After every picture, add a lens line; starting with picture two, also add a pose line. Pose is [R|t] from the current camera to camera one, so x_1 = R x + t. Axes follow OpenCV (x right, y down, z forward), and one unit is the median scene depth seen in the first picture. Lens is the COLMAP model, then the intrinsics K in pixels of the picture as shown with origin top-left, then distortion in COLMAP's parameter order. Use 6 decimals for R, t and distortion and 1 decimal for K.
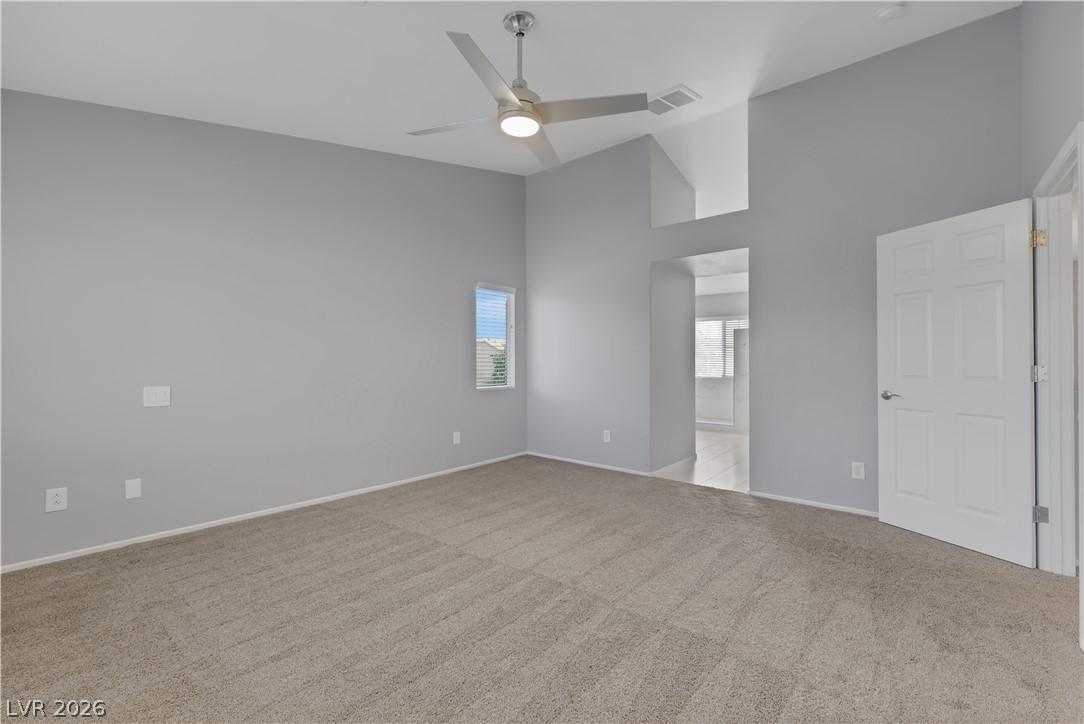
lens RADIAL K [[448.6, 0, 568.1], [0, 448.6, 360.4], [0, 0, 1]] dist [-0.000461, -0.000036]
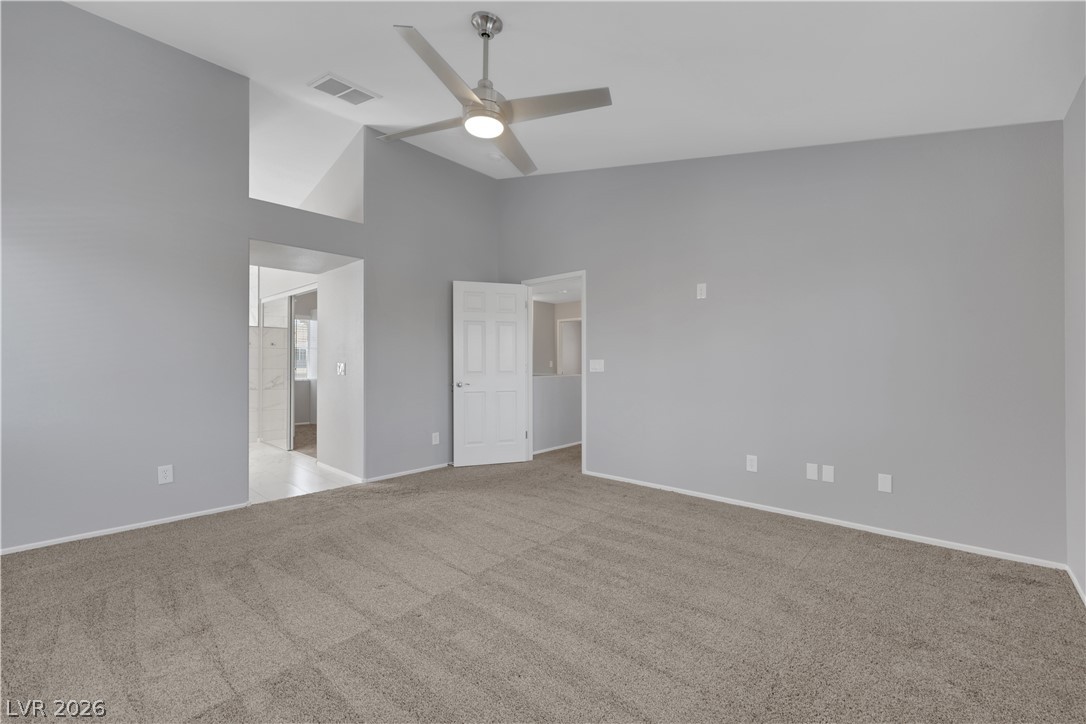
lens RADIAL K [[452.4, 0, 531.0], [0, 452.4, 358.5], [0, 0, 1]] dist [-0.000418, 0.000094]
pose [[0.079571, 0.014932, 0.996717, -0.951860], [-0.001864, 0.999888, -0.014831, 0.012732], [-0.996827, -0.000677, 0.079590, 0.716816]]
